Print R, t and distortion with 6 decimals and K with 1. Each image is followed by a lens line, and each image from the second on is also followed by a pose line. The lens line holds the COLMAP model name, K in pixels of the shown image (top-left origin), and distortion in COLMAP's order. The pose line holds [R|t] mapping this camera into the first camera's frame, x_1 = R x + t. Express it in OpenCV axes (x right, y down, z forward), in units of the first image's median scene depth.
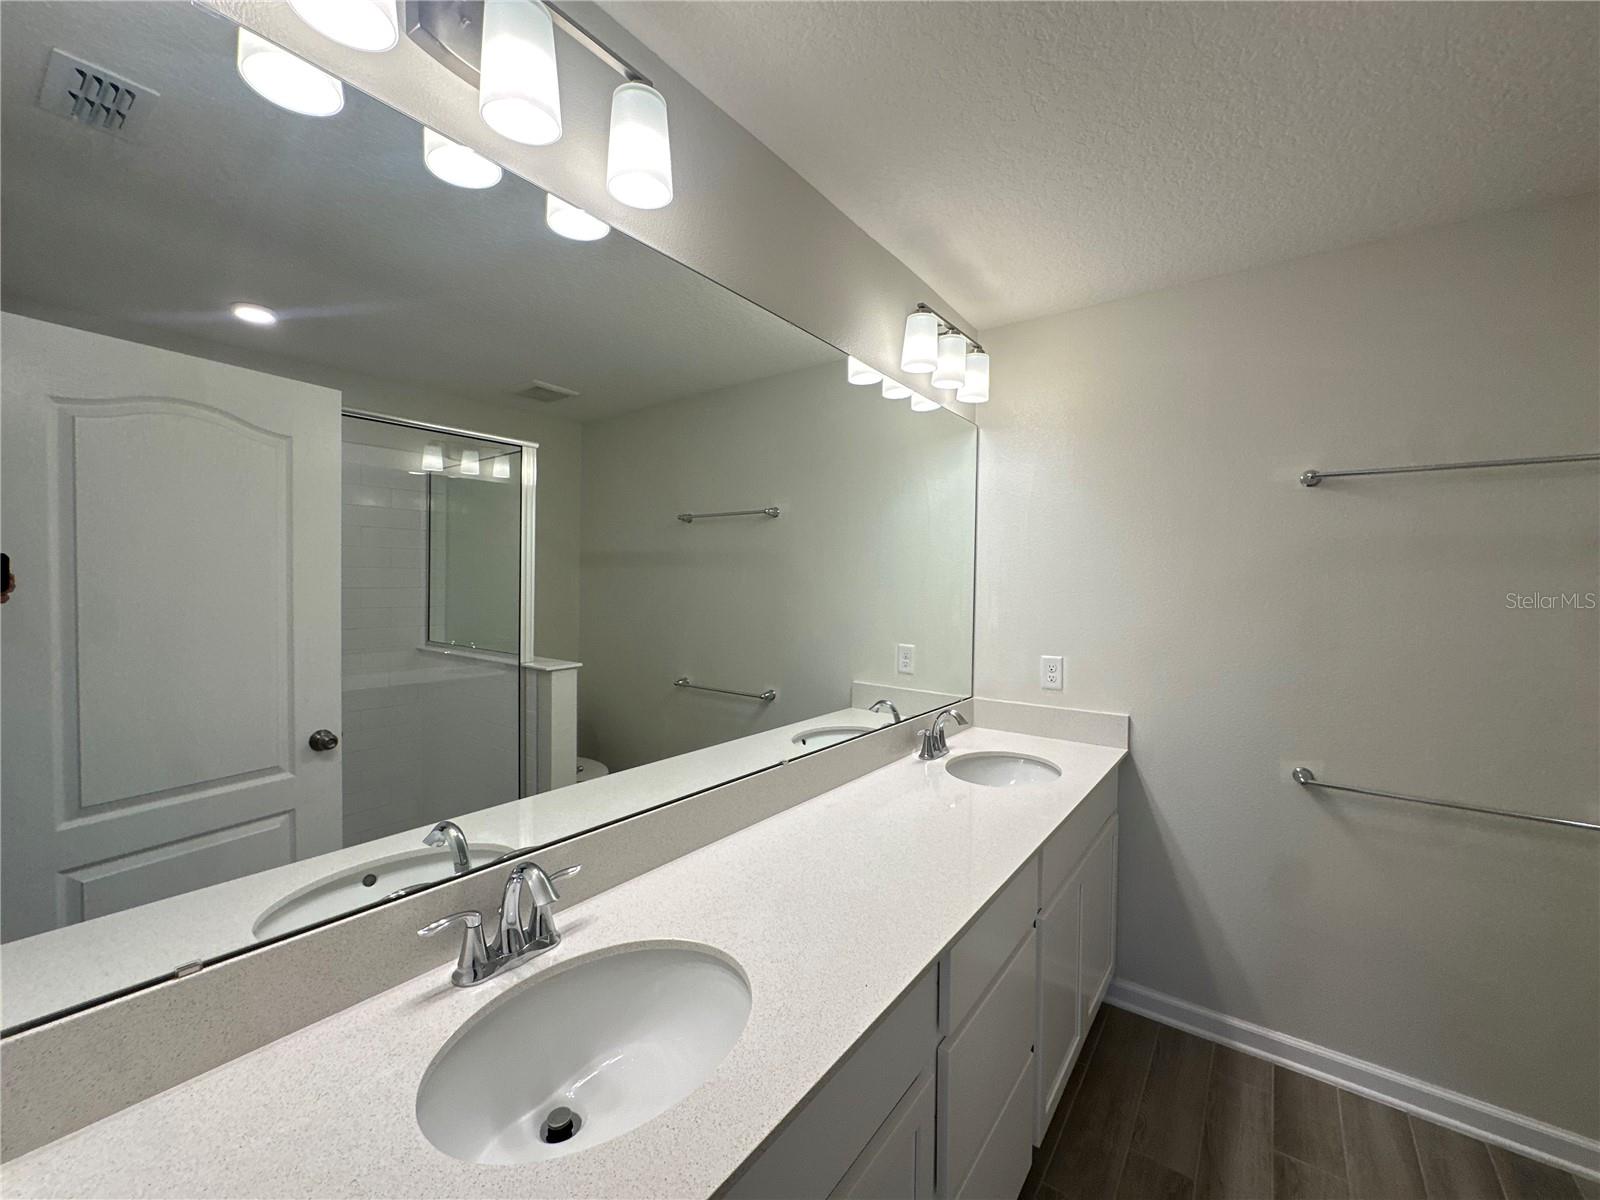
lens RADIAL K [[640.7, 0, 802.7], [0, 640.7, 596.8], [0, 0, 1]] dist [-0.002514, 0.000056]
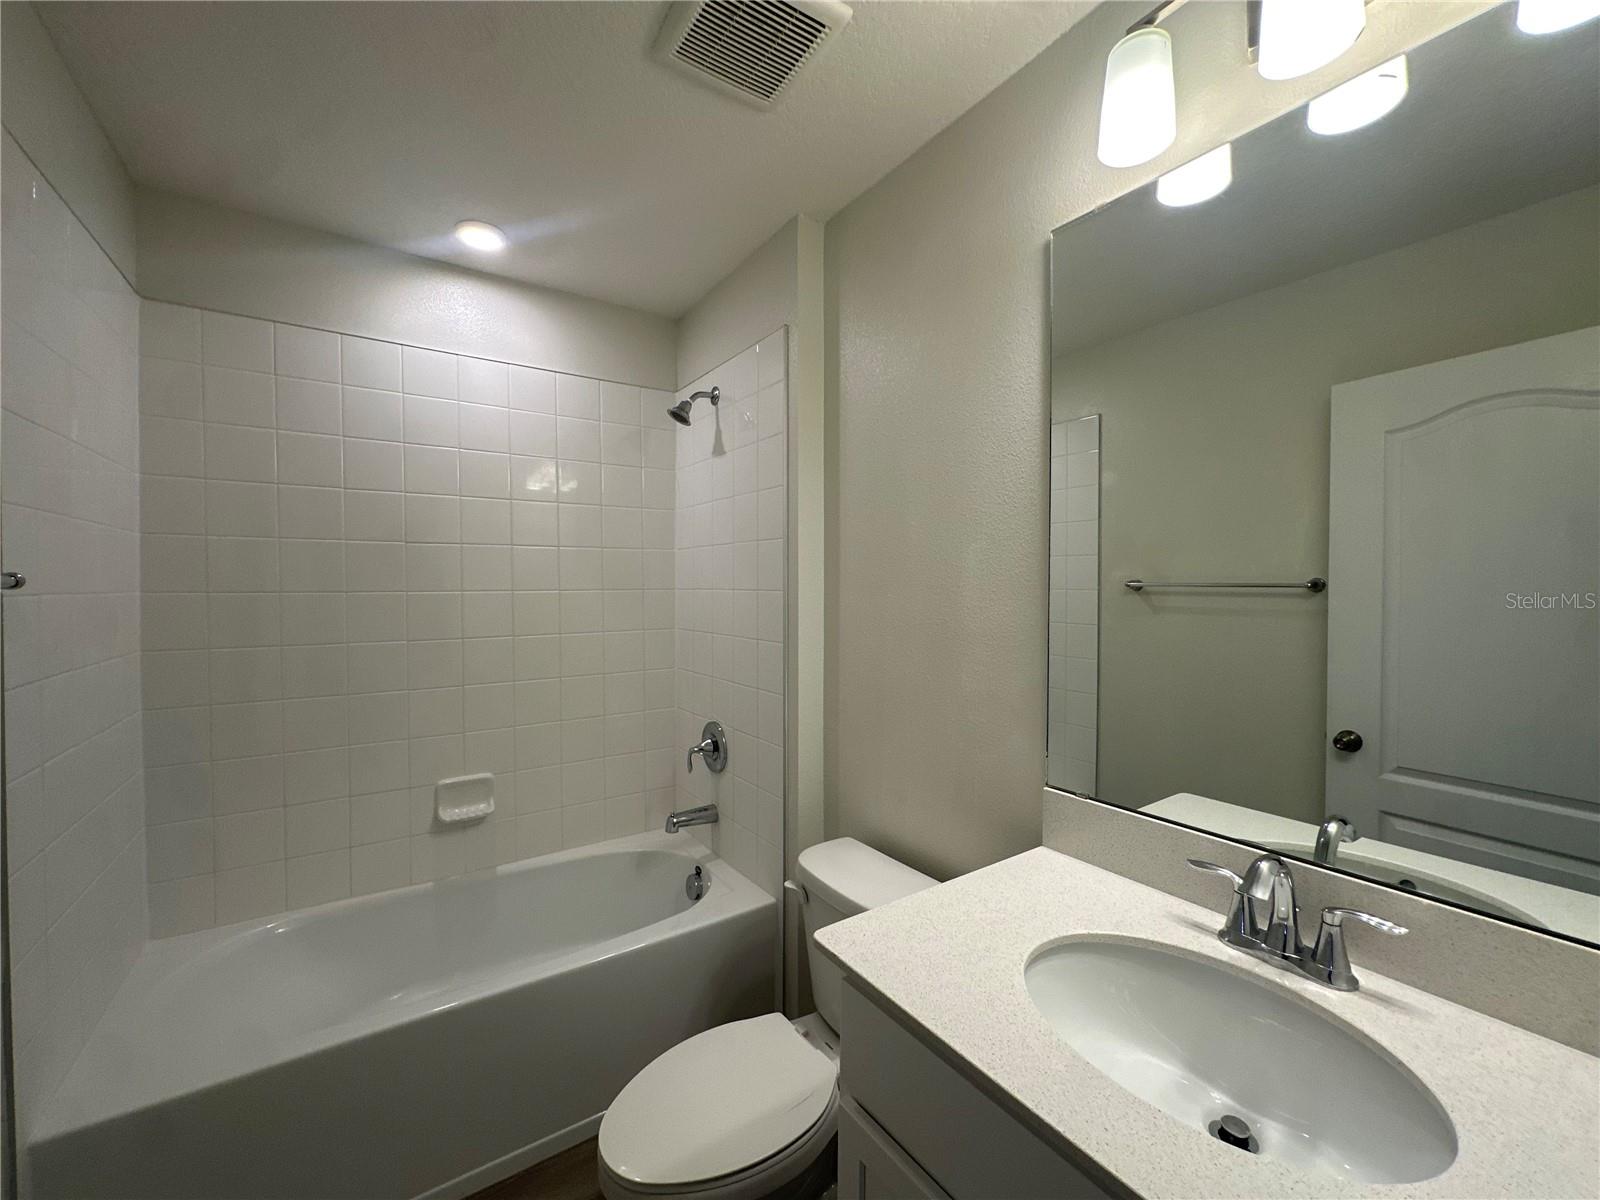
lens RADIAL K [[640.7, 0, 802.7], [0, 640.7, 596.8], [0, 0, 1]] dist [-0.002514, 0.000056]
pose [[-0.330342, 0.004857, -0.943849, 0.670106], [-0.020461, 0.999715, 0.012306, 0.045234], [0.943640, 0.023377, -0.330148, 0.663505]]
